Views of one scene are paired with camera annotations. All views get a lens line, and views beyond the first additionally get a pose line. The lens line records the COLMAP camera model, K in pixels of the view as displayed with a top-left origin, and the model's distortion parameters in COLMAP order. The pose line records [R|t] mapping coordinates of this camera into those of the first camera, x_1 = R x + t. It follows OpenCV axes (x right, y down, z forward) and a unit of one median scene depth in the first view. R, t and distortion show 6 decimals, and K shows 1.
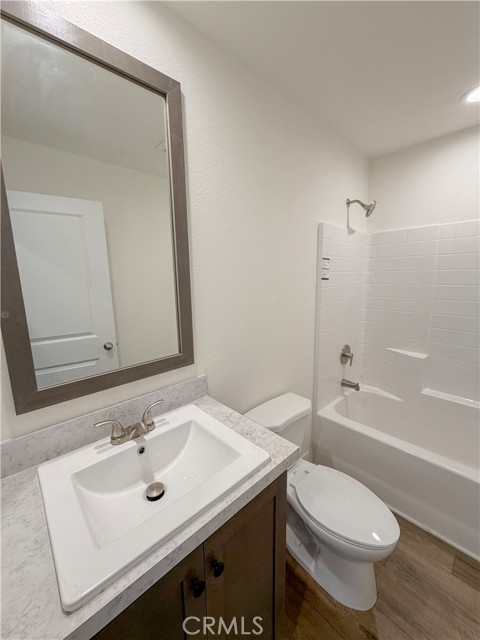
lens RADIAL K [[254.9, 0, 241.3], [0, 254.9, 318.0], [0, 0, 1]] dist [-0.000906, 0.000609]
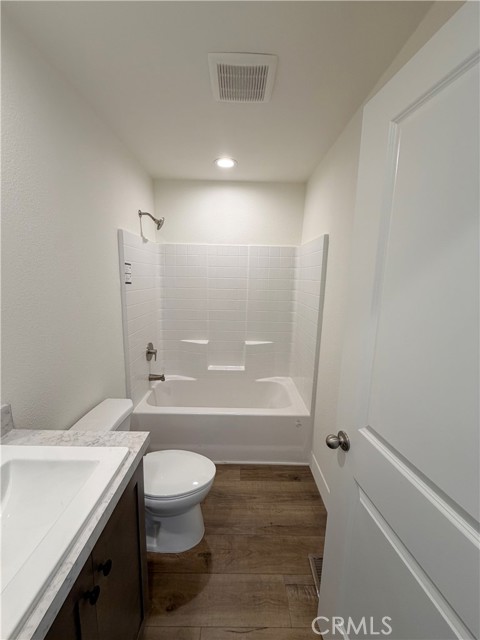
lens RADIAL K [[254.9, 0, 240.6], [0, 254.9, 317.9], [0, 0, 1]] dist [-0.000906, 0.000609]
pose [[0.679743, -0.084986, 0.728510, -0.205682], [0.088830, 0.995492, 0.033247, -0.006468], [-0.728051, 0.042114, 0.684228, -0.079081]]
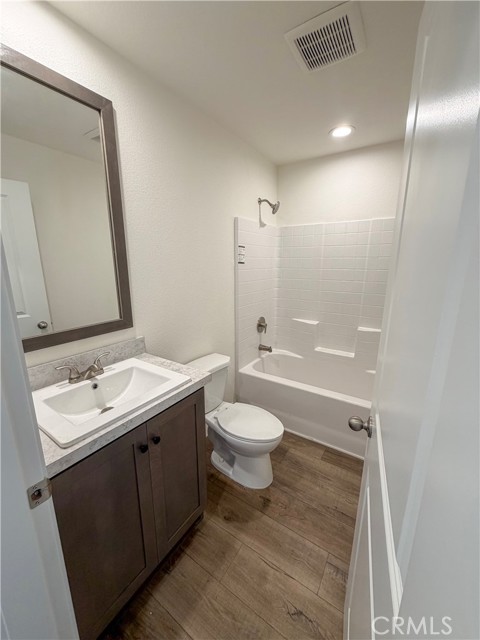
lens RADIAL K [[254.9, 0, 241.4], [0, 254.9, 318.0], [0, 0, 1]] dist [-0.000906, 0.000609]
pose [[0.971772, -0.033430, 0.233540, 0.042557], [0.021380, 0.998315, 0.053939, 0.074733], [-0.234950, -0.047423, 0.970850, -0.344352]]
